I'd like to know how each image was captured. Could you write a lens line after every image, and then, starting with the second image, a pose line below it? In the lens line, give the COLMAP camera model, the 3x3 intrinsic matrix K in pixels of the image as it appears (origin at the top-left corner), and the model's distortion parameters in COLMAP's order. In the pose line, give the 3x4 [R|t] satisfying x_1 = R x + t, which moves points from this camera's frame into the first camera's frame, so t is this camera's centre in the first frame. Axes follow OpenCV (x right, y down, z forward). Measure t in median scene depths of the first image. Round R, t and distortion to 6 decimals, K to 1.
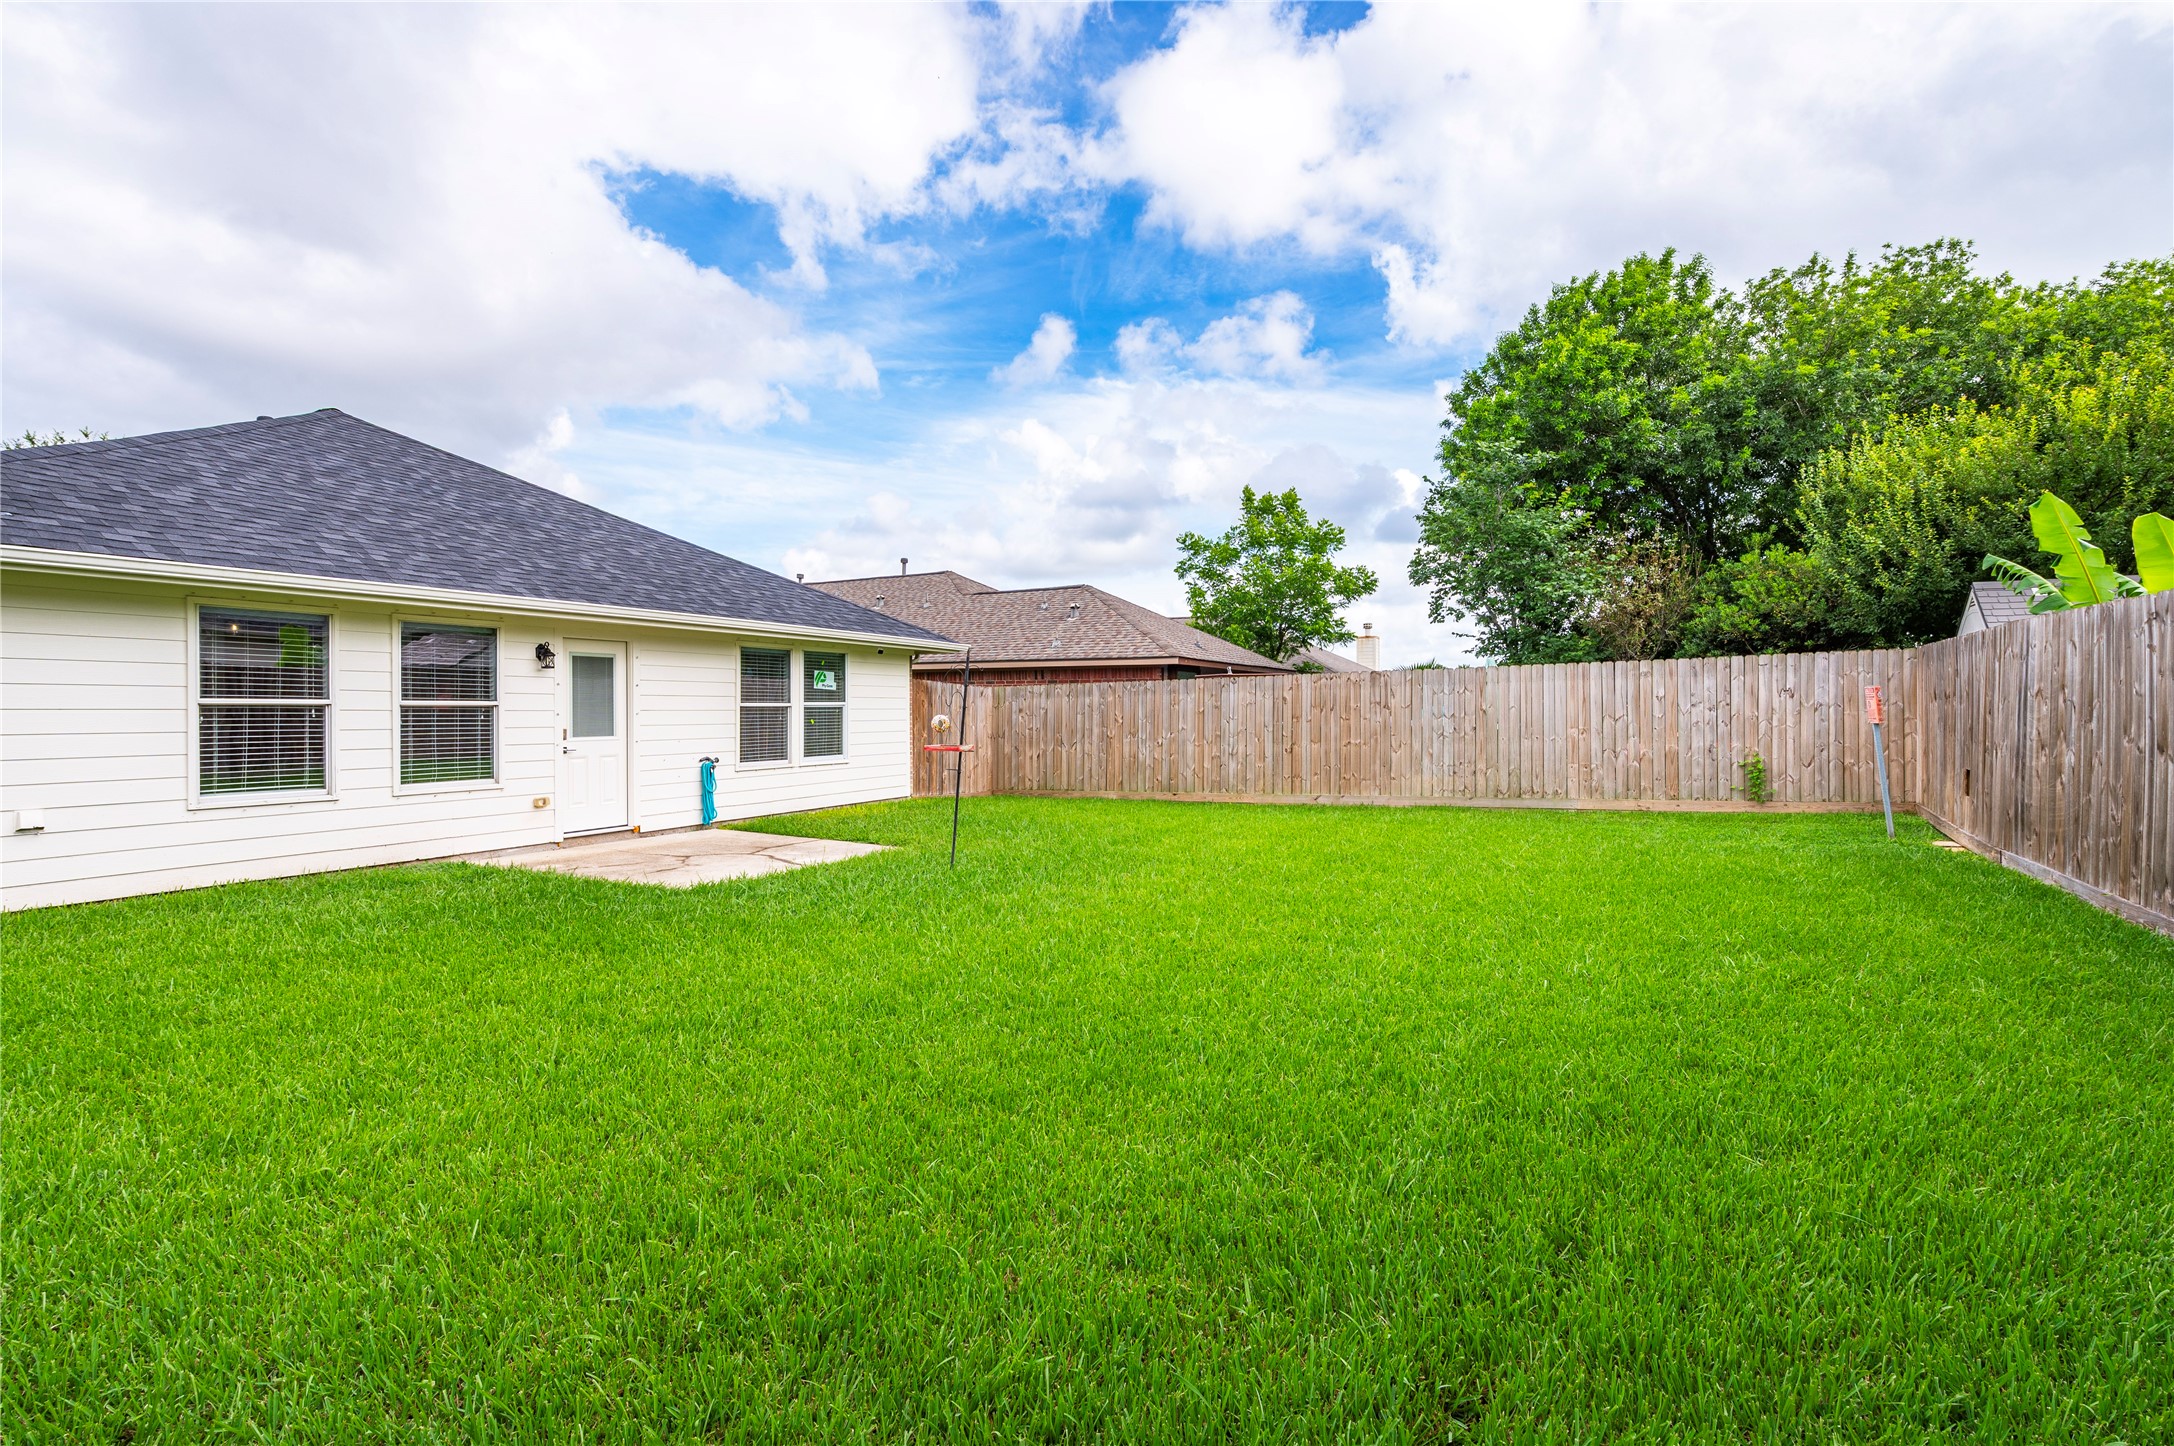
lens RADIAL K [[952.9, 0, 1090.5], [0, 952.9, 708.3], [0, 0, 1]] dist [-0.017688, -0.000194]
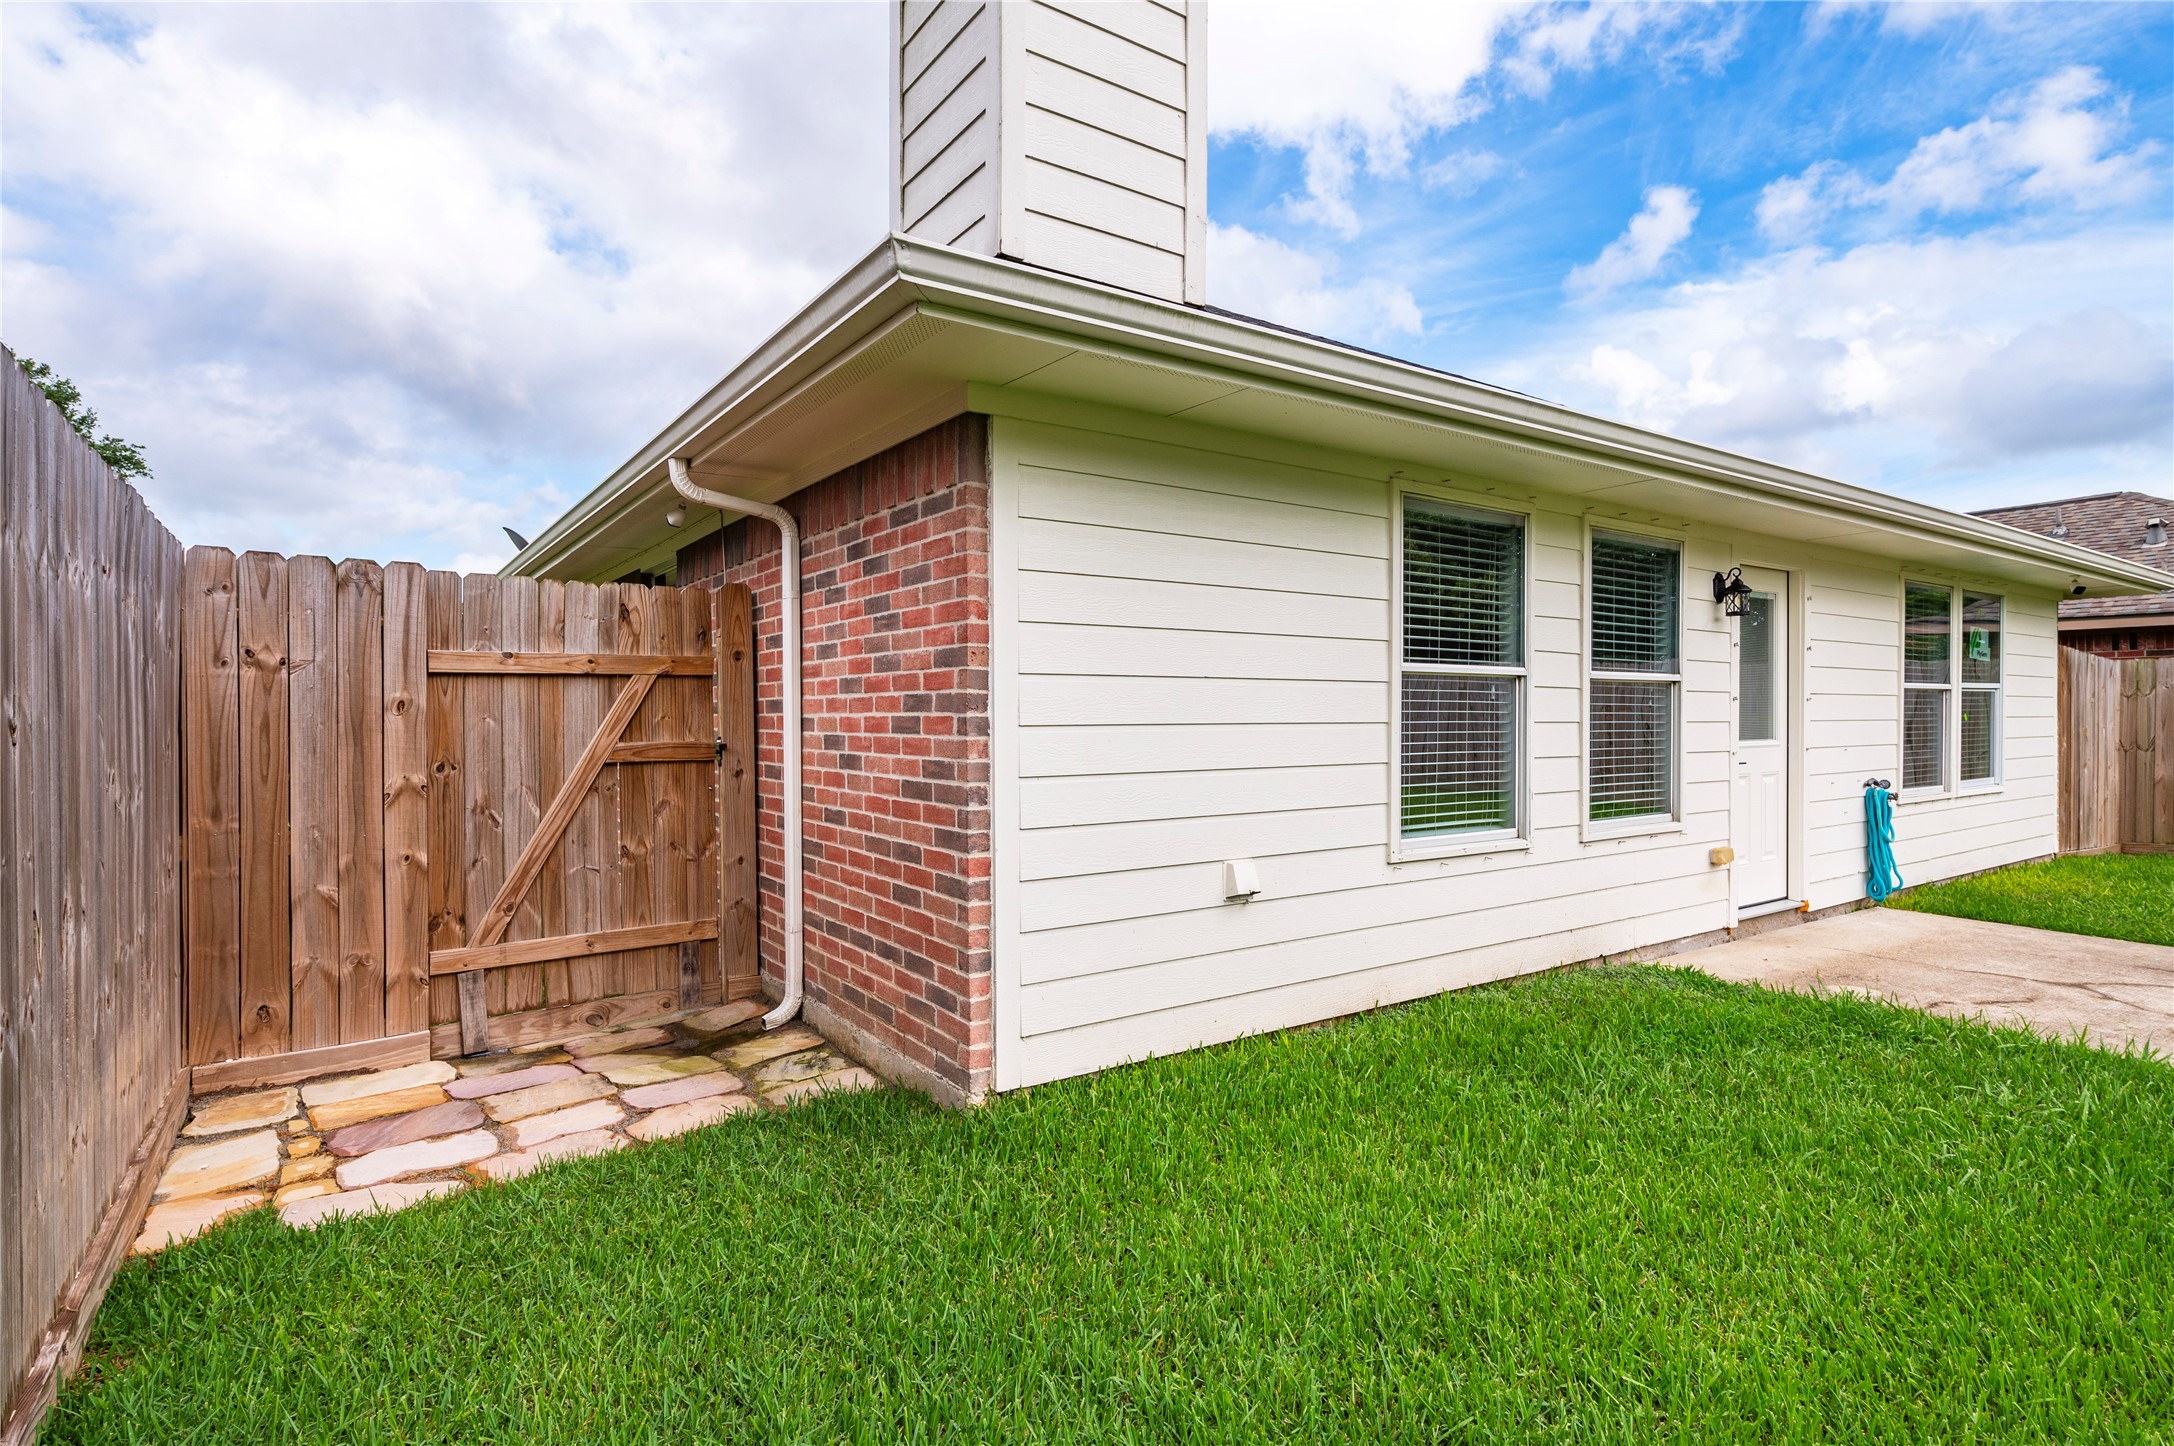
lens RADIAL K [[1003.3, 0, 1002.0], [0, 1003.3, 725.4], [0, 0, 1]] dist [0.001410, 0.000340]
pose [[0.853803, 0.010358, -0.520494, -0.468801], [-0.001741, 0.999853, 0.017041, 0.009327], [0.520594, -0.013644, 0.853695, 0.205553]]
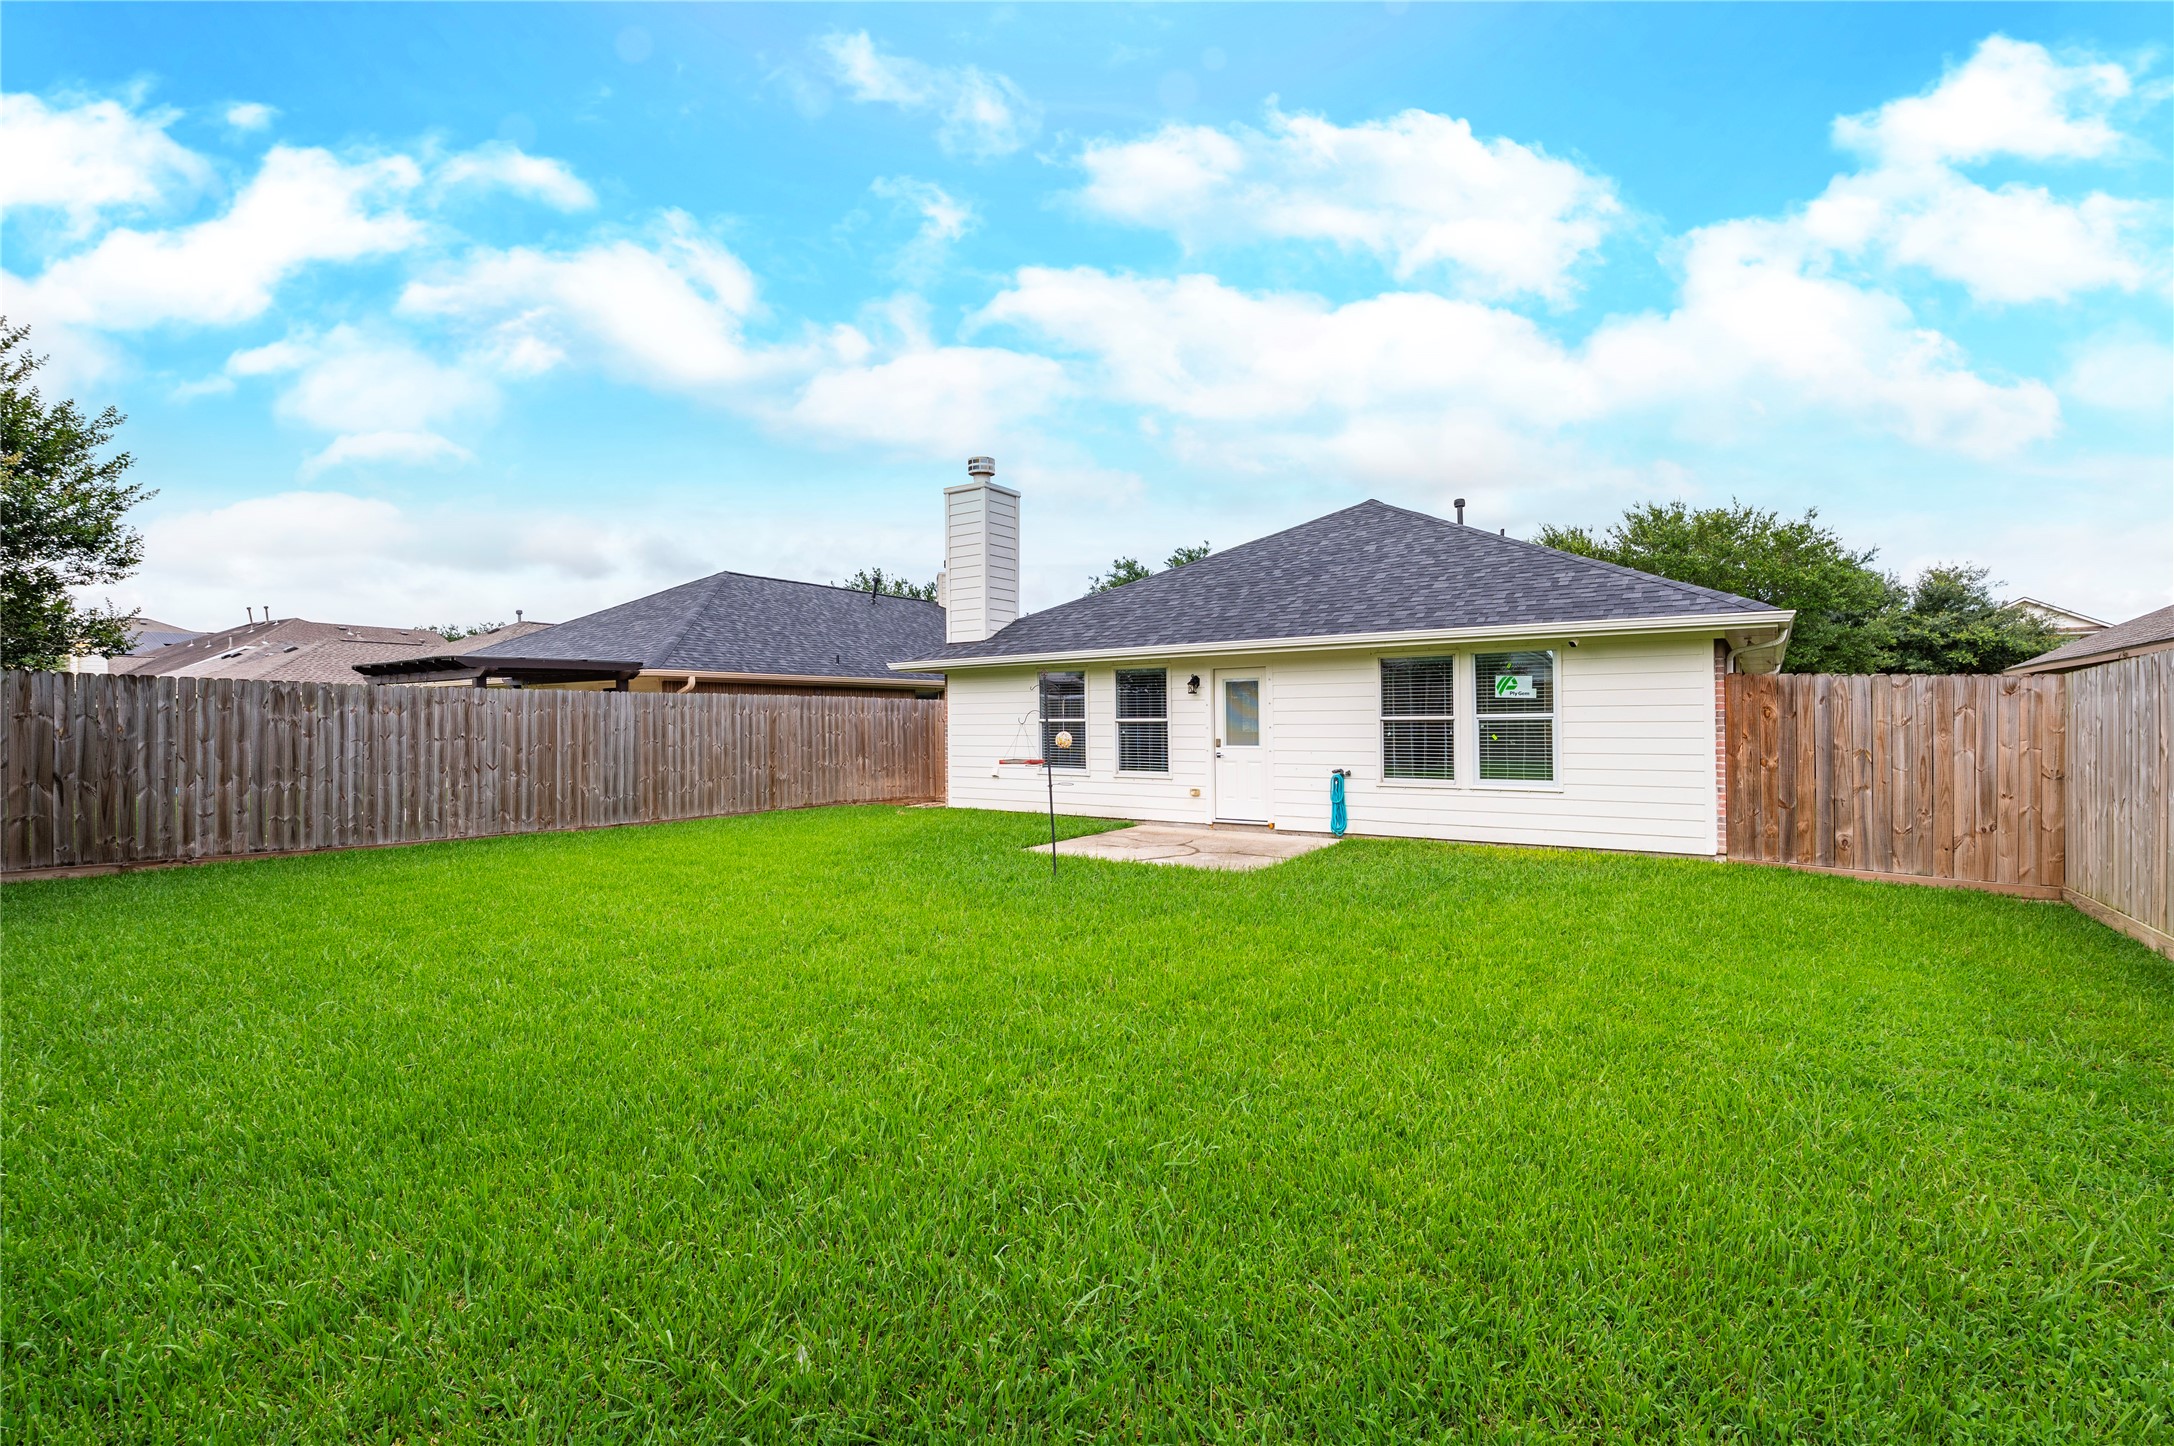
lens RADIAL K [[952.9, 0, 1090.5], [0, 952.9, 708.3], [0, 0, 1]] dist [-0.017688, -0.000194]
pose [[-0.139756, -0.017361, -0.990034, 0.585814], [0.004917, 0.999822, -0.018227, 0.002424], [0.990174, -0.007415, -0.139646, 0.771030]]
